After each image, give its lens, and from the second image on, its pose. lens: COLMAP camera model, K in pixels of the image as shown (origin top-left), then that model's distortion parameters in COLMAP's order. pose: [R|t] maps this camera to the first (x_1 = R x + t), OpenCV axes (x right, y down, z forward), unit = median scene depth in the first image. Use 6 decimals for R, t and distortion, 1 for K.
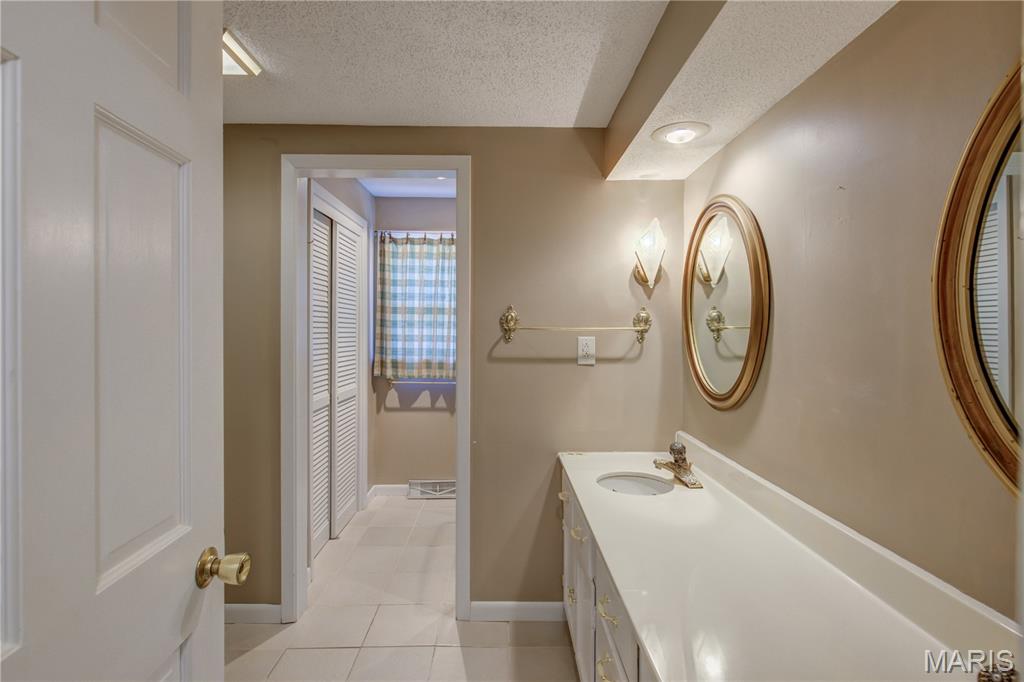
lens RADIAL K [[476.1, 0, 505.8], [0, 476.1, 336.6], [0, 0, 1]] dist [-0.003448, 0.000410]
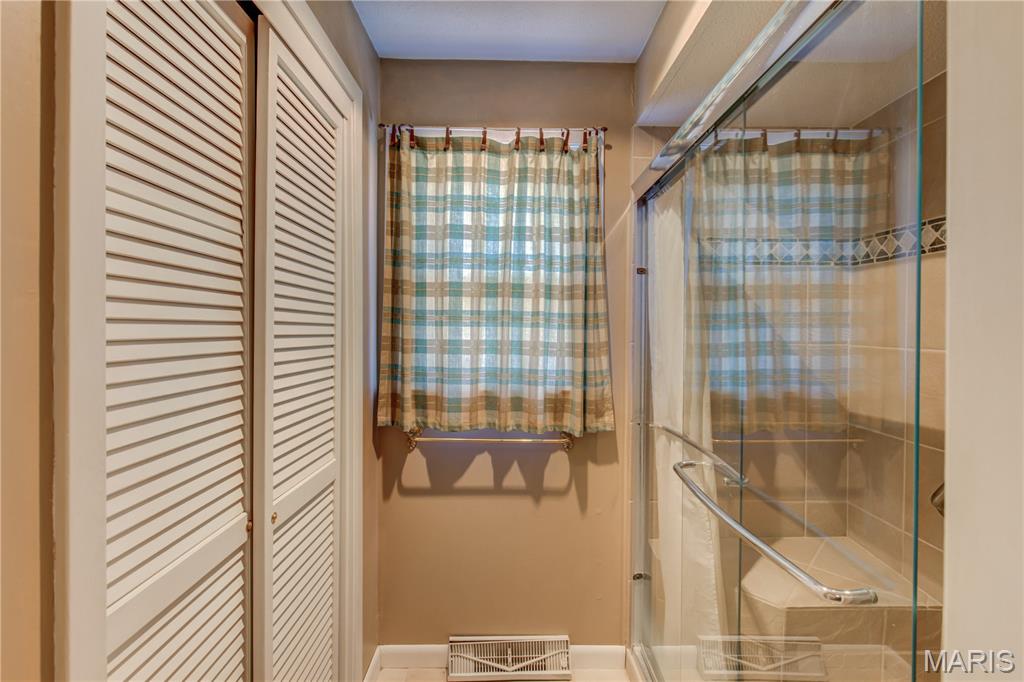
lens RADIAL K [[476.1, 0, 517.9], [0, 476.1, 335.9], [0, 0, 1]] dist [-0.003448, 0.000410]
pose [[0.999993, 0.001416, 0.003338, -0.136882], [-0.001415, 0.999999, -0.000301, -0.007743], [-0.003339, 0.000296, 0.999994, 0.518433]]
